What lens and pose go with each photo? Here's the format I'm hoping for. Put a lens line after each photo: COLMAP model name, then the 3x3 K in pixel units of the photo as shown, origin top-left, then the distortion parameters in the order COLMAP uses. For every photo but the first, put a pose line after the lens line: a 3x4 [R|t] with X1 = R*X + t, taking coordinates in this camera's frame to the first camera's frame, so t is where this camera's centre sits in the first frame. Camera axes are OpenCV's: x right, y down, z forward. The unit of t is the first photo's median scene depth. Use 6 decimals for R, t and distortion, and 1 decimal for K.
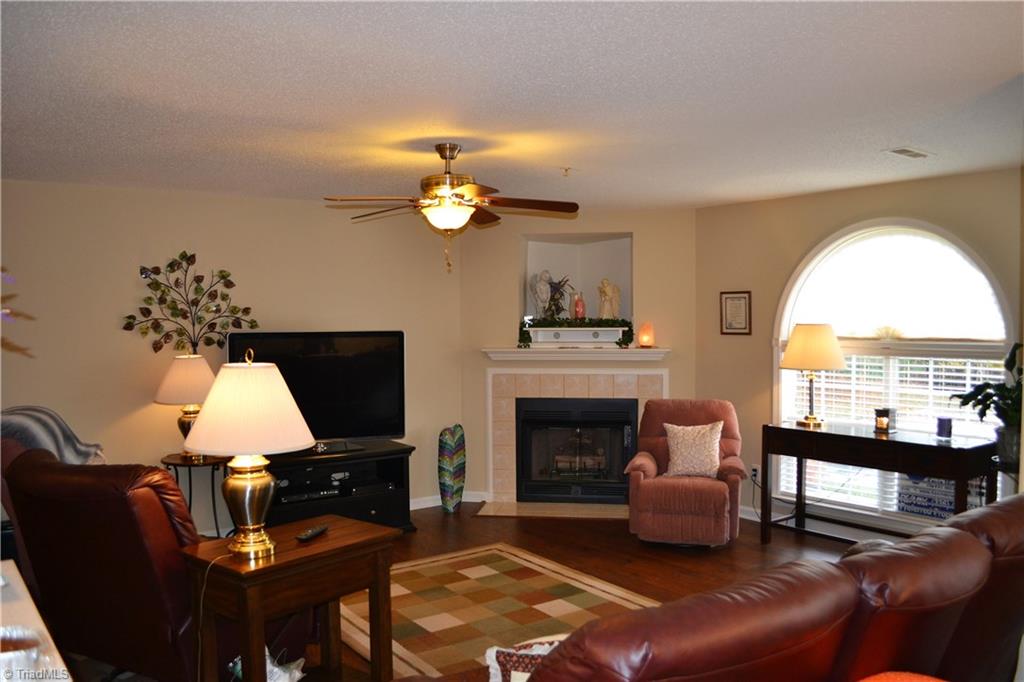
lens RADIAL K [[828.9, 0, 509.3], [0, 828.9, 342.2], [0, 0, 1]] dist [-0.092935, 0.017920]
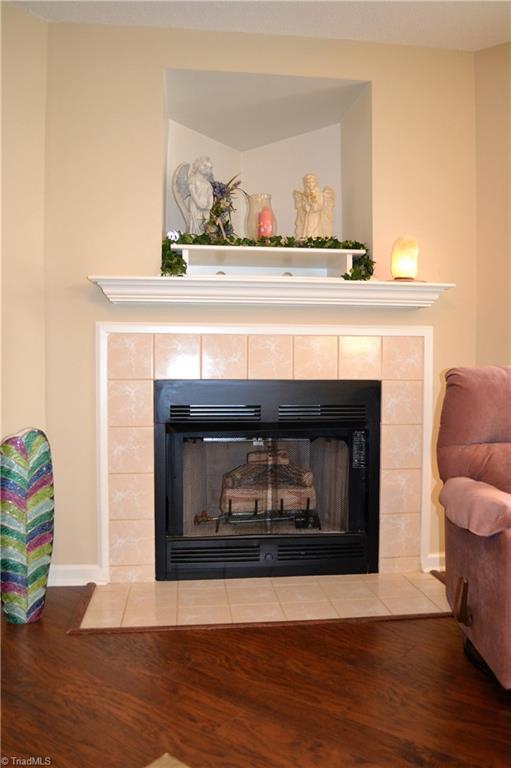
lens RADIAL K [[621.7, 0, 252.4], [0, 621.7, 385.8], [0, 0, 1]] dist [-0.092935, 0.017920]
pose [[0.965420, 0.000472, 0.260699, -0.033763], [0.004228, 0.999839, -0.017467, 0.077525], [-0.260665, 0.017965, 0.965262, 0.610897]]
